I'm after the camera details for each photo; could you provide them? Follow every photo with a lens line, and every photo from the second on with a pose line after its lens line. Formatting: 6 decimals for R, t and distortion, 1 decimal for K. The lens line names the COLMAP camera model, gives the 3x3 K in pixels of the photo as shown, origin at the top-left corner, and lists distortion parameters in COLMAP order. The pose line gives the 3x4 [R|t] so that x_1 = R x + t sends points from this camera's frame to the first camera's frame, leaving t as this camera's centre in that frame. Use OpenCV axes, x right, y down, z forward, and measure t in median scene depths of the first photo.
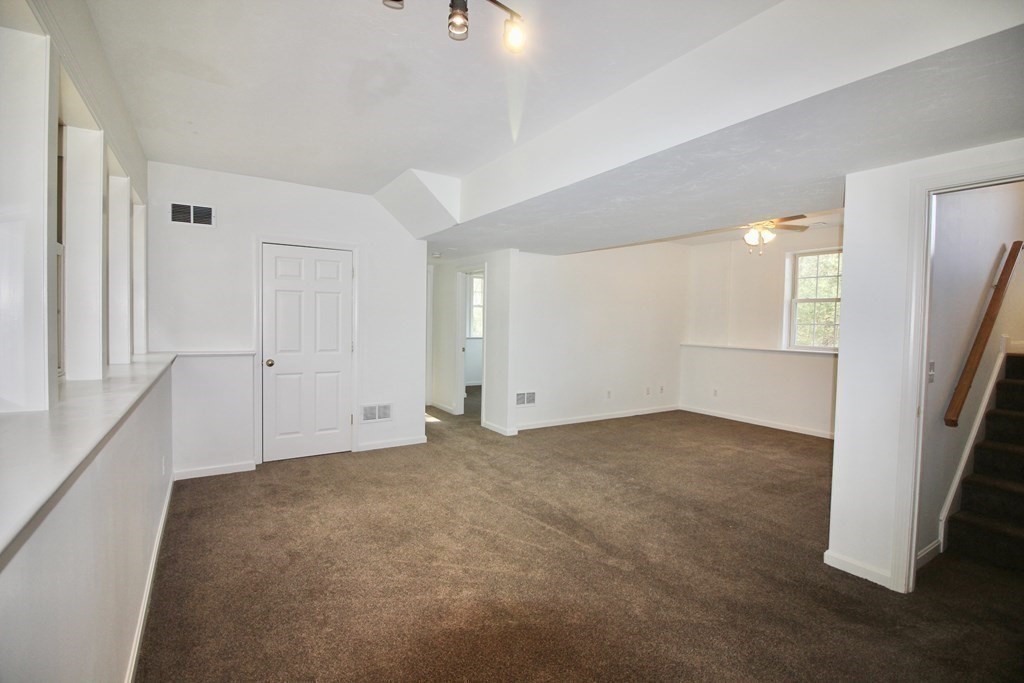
lens RADIAL K [[474.3, 0, 512.0], [0, 474.3, 341.5], [0, 0, 1]] dist [-0.002687, -0.000436]
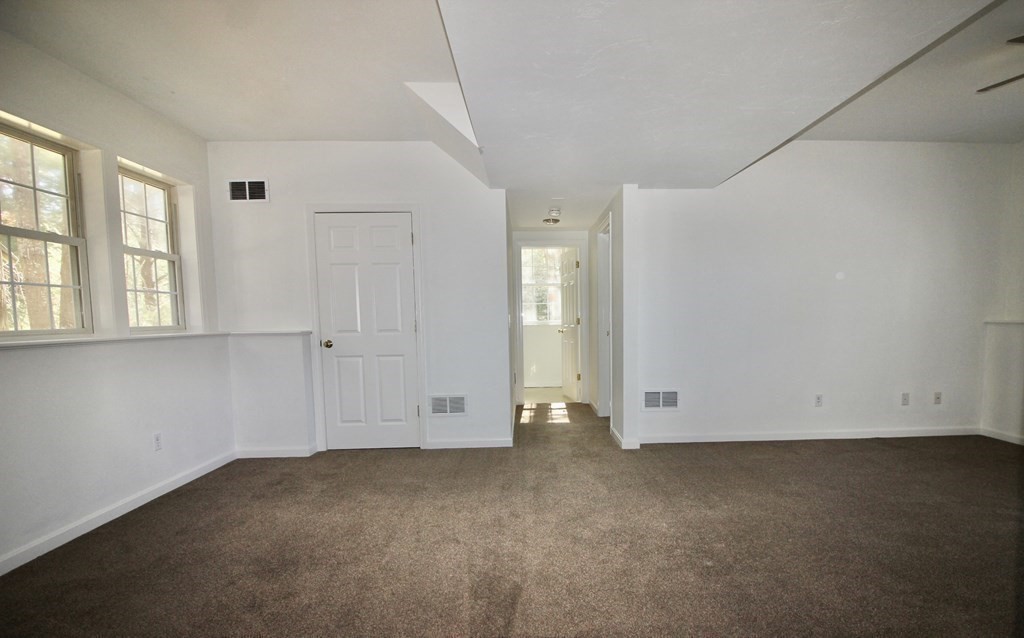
lens RADIAL K [[514.3, 0, 512.1], [0, 514.3, 357.5], [0, 0, 1]] dist [-0.001819, -0.000373]
pose [[0.864183, 0.012700, -0.503017, 0.301861], [0.007702, 0.999230, 0.038460, 0.035846], [0.503118, -0.037110, 0.863421, 0.310653]]
